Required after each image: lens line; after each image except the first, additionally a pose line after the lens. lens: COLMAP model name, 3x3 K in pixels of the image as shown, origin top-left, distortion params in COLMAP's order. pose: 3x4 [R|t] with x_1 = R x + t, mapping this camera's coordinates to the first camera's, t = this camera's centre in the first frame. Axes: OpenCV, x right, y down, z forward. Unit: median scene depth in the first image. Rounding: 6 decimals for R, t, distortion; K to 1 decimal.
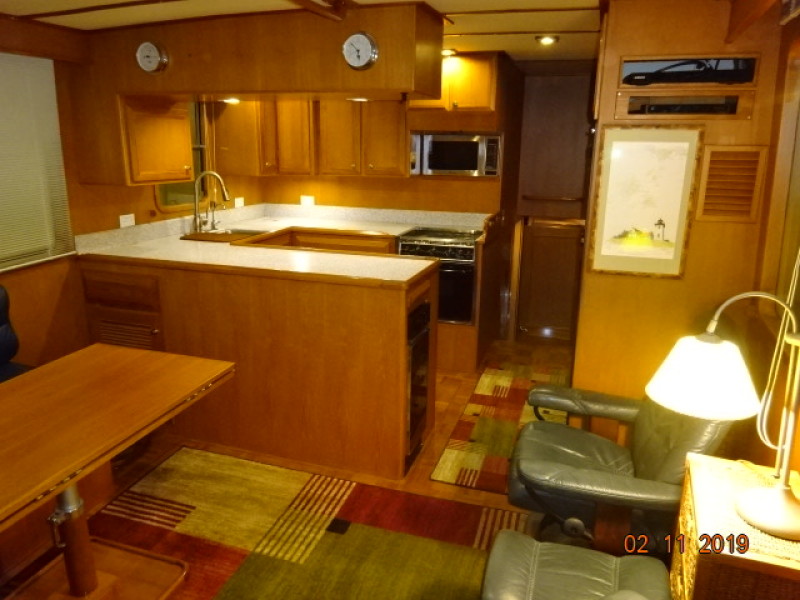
lens RADIAL K [[590.8, 0, 400.0], [0, 590.8, 300.0], [0, 0, 1]] dist [-0.001545, -0.011909]
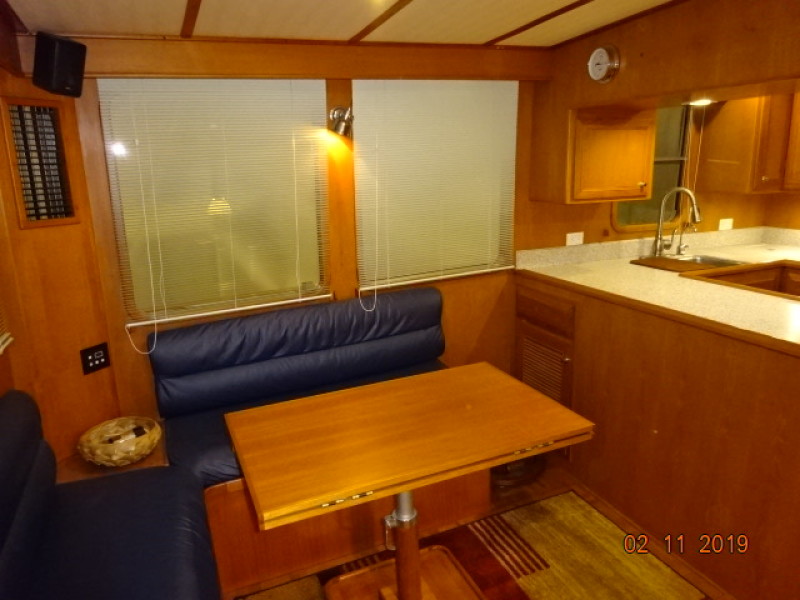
lens RADIAL K [[587.1, 0, 400.0], [0, 587.1, 300.0], [0, 0, 1]] dist [0.004405, 0.002814]
pose [[0.649241, 0.143644, -0.746895, 0.093798], [-0.158173, 0.986034, 0.052143, -0.046080], [0.743954, 0.084285, 0.662894, 0.179470]]
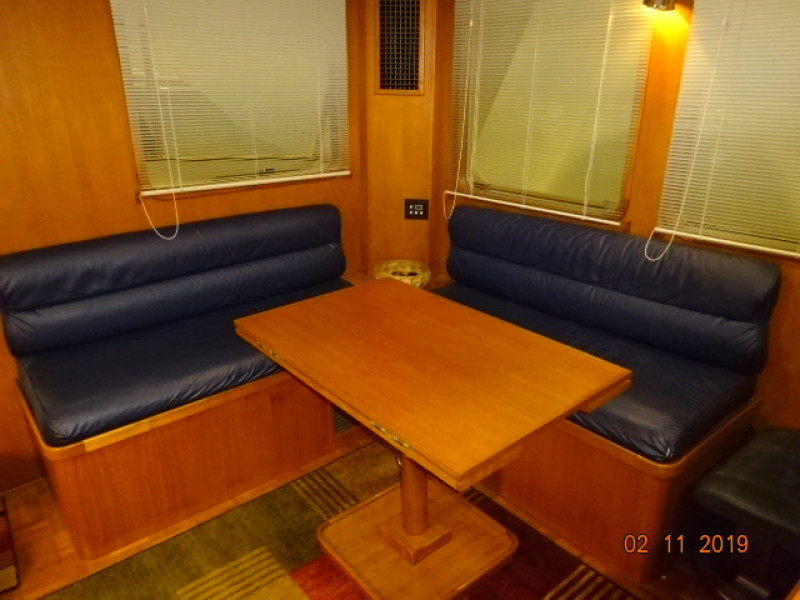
lens RADIAL K [[590.8, 0, 400.0], [0, 590.8, 300.0], [0, 0, 1]] dist [-0.001545, -0.011909]
pose [[-0.538750, 0.302038, -0.786461, 0.087637], [-0.228577, 0.846101, 0.481524, -0.195381], [0.810864, 0.439188, -0.386798, 0.794987]]
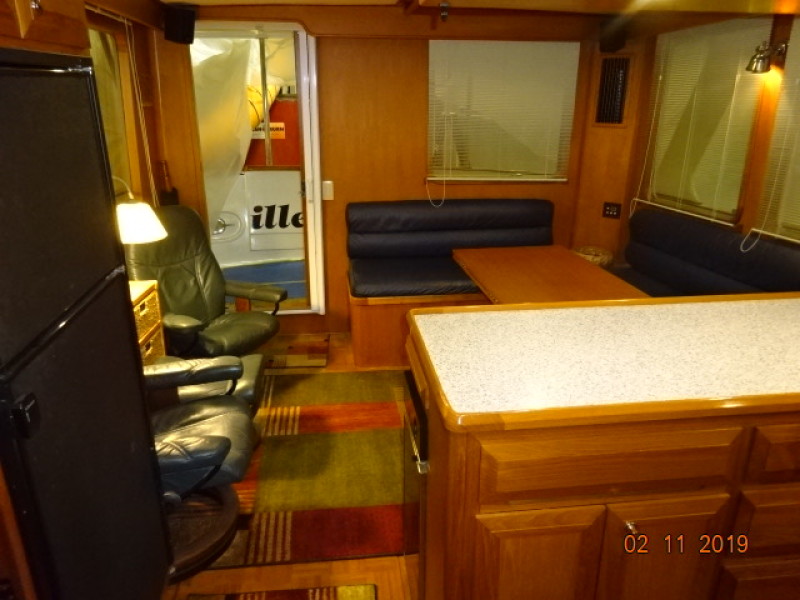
lens RADIAL K [[590.8, 0, 400.0], [0, 590.8, 300.0], [0, 0, 1]] dist [-0.001545, -0.011909]
pose [[-0.905496, 0.127862, -0.404634, 0.242853], [-0.121383, 0.835644, 0.535691, -0.334922], [0.406625, 0.534181, -0.741152, 1.246717]]
